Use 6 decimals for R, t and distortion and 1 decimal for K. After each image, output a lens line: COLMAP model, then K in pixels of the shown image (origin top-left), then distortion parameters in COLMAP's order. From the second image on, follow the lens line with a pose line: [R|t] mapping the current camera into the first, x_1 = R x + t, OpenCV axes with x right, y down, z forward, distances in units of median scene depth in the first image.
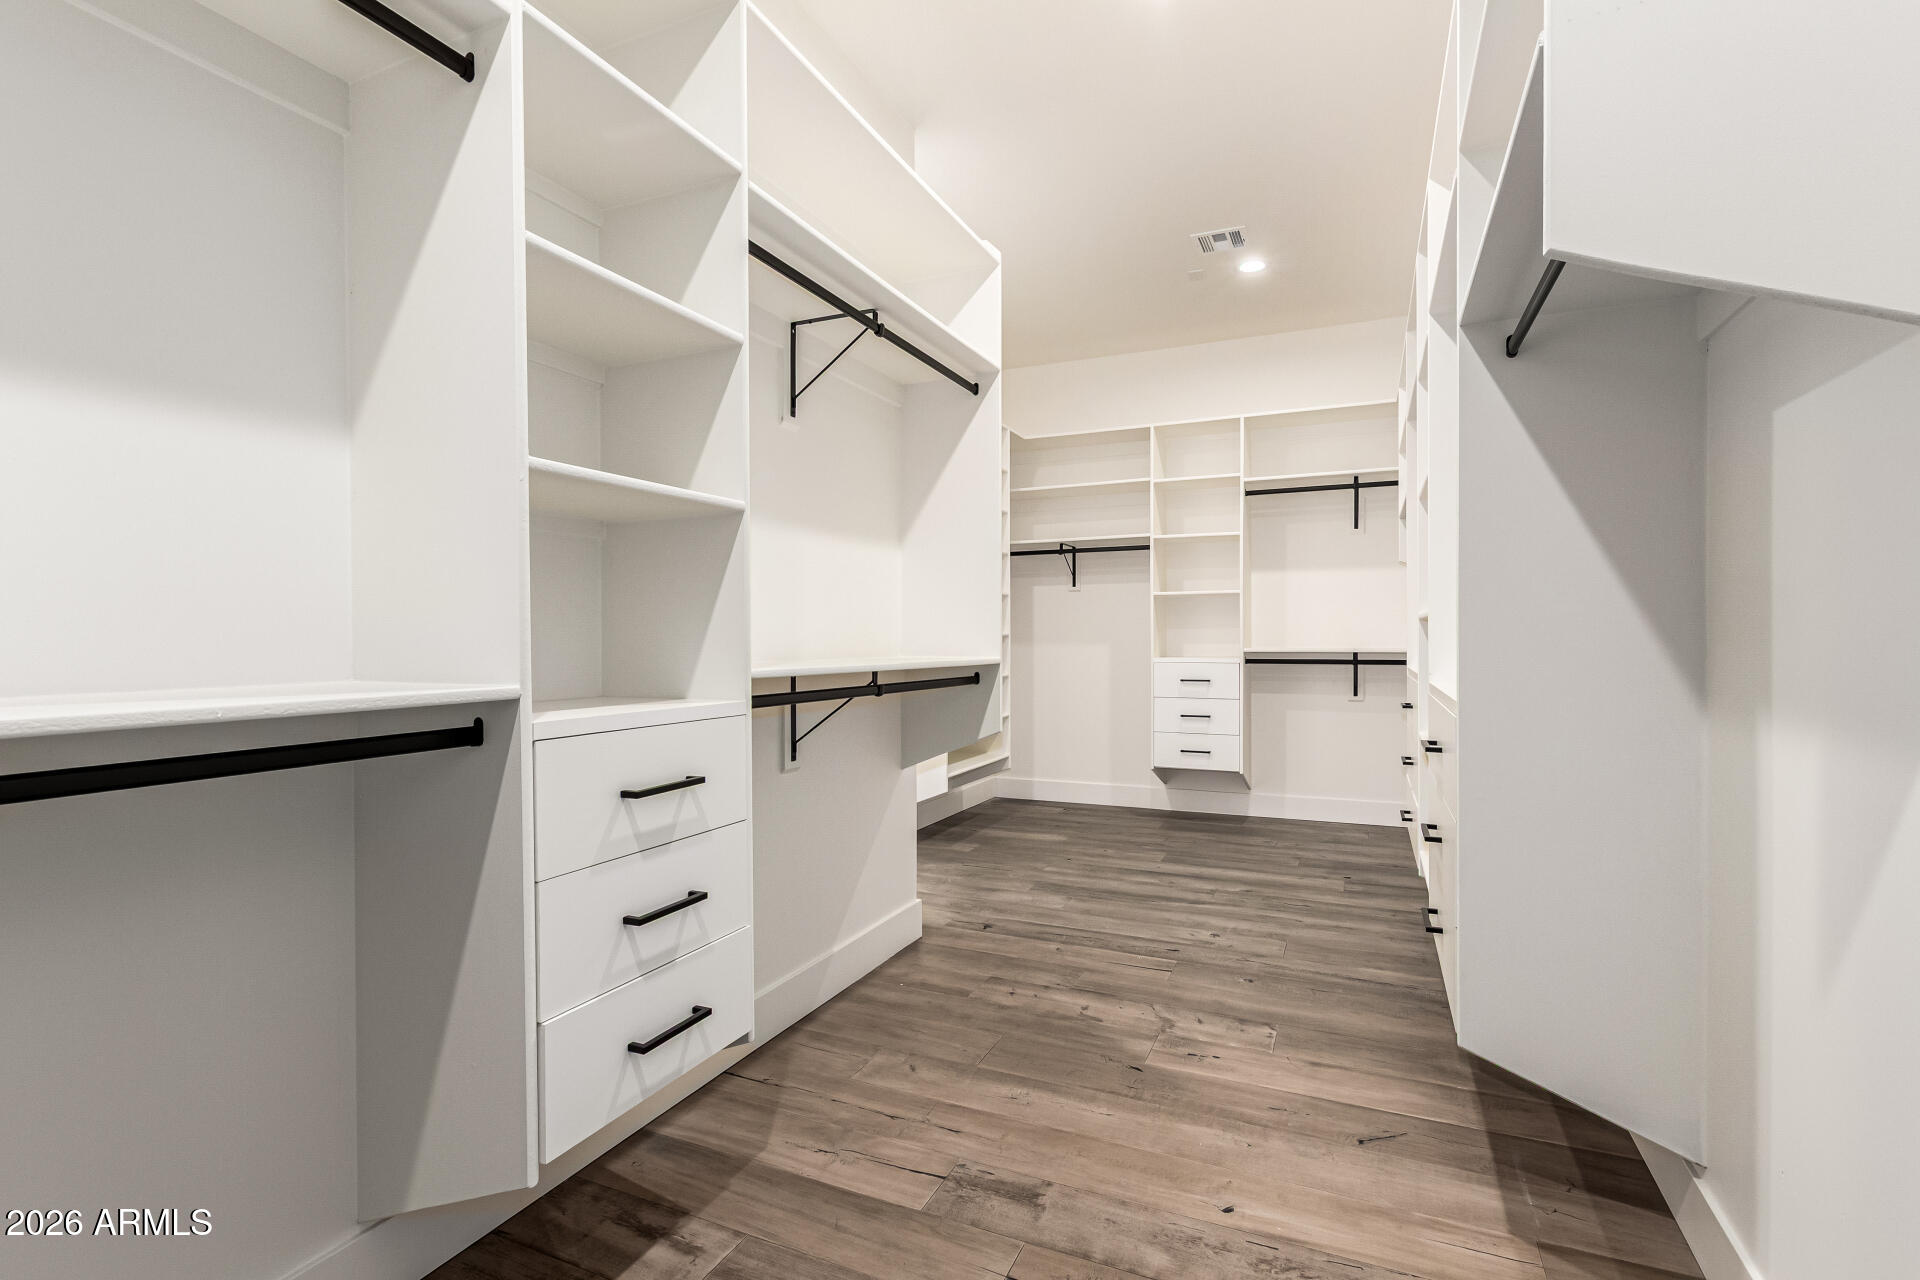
lens RADIAL K [[877.3, 0, 957.8], [0, 877.3, 646.2], [0, 0, 1]] dist [0.002716, -0.001258]
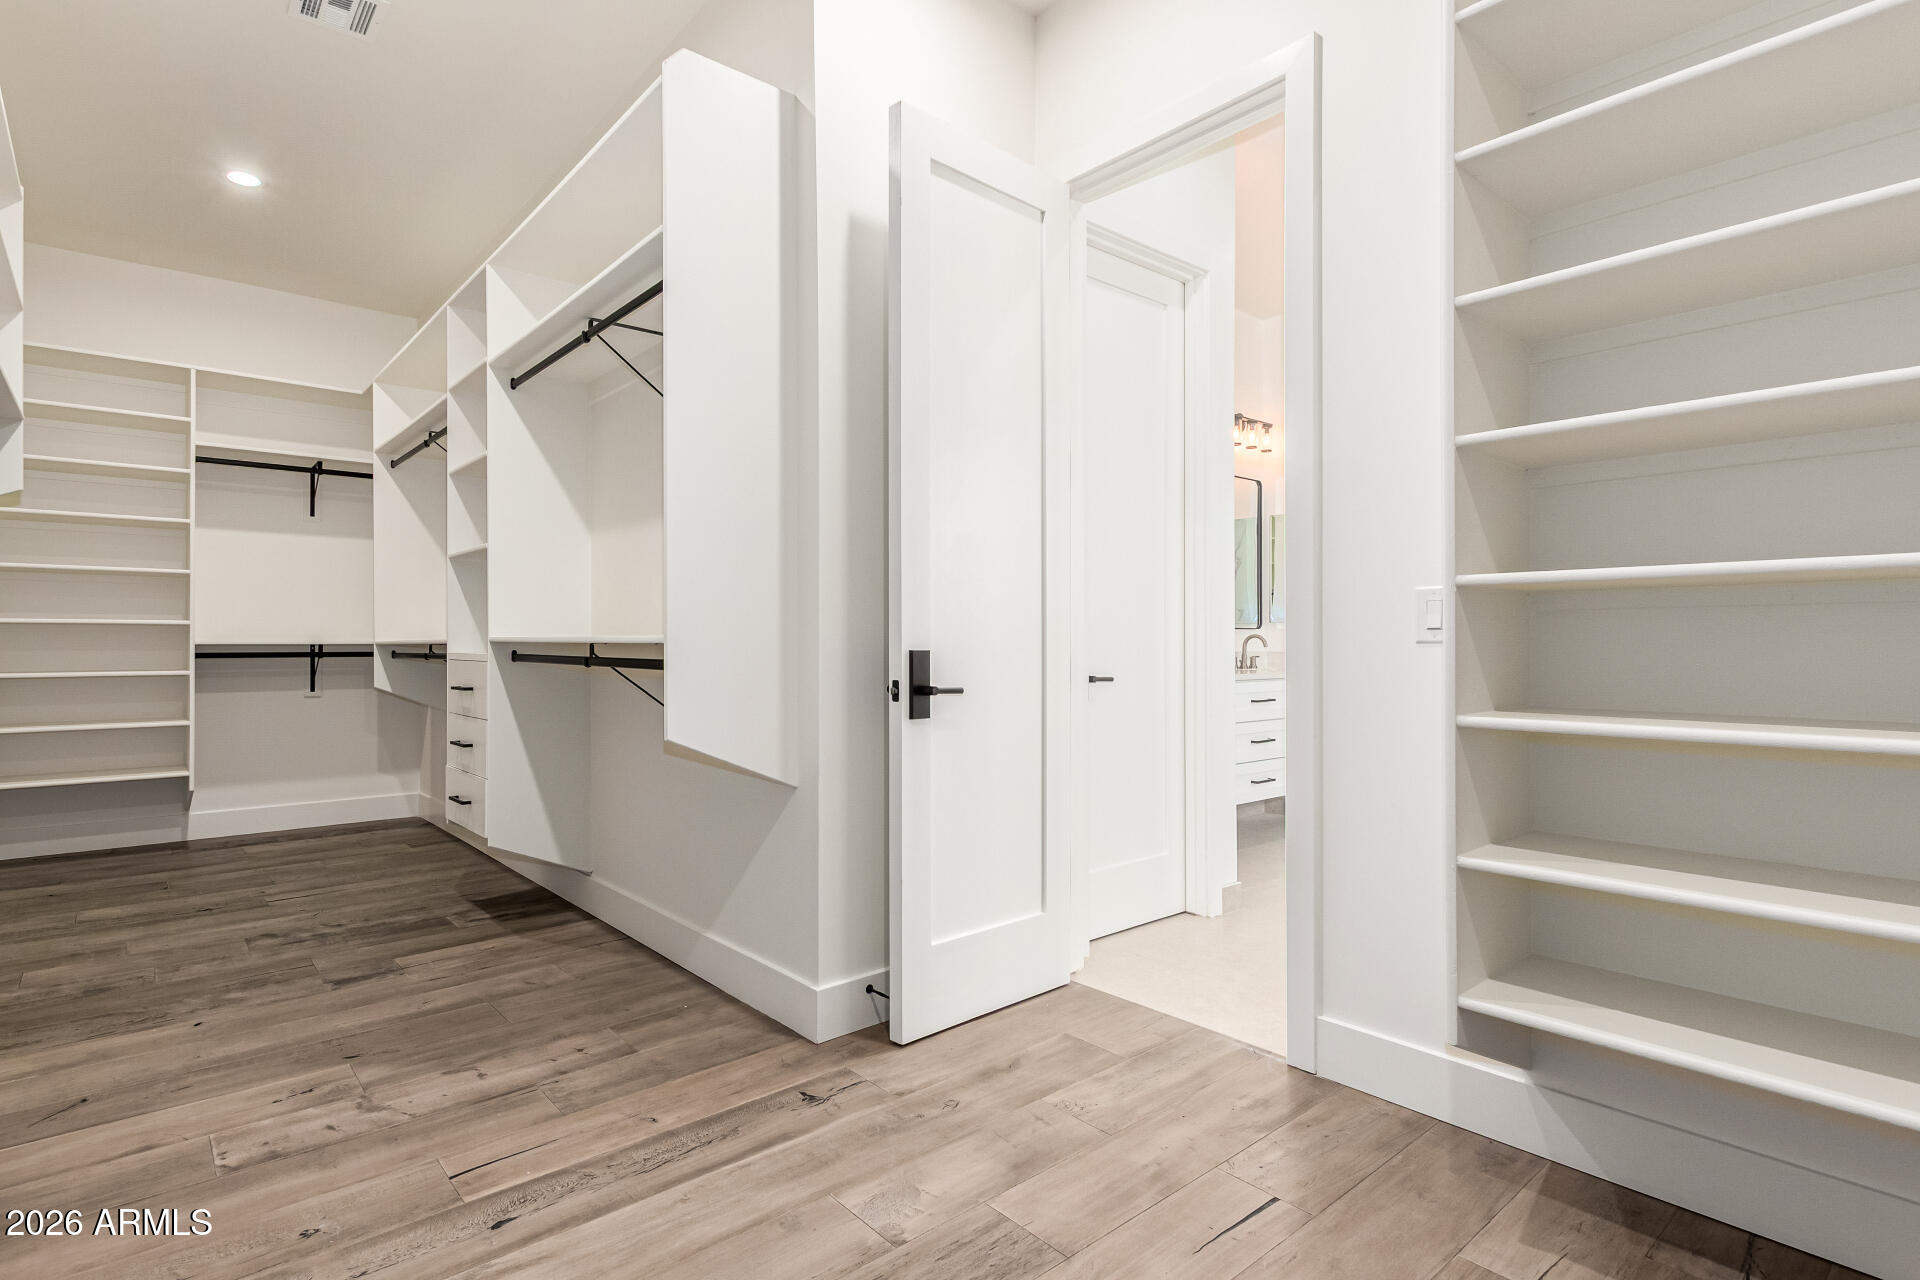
lens RADIAL K [[947.2, 0, 950.2], [0, 947.2, 634.8], [0, 0, 1]] dist [-0.000699, 0.000016]
pose [[-0.408341, 0.003029, -0.912825, 0.856342], [-0.001630, 0.999990, 0.004048, -0.016112], [0.912828, 0.003141, -0.408332, 1.931180]]
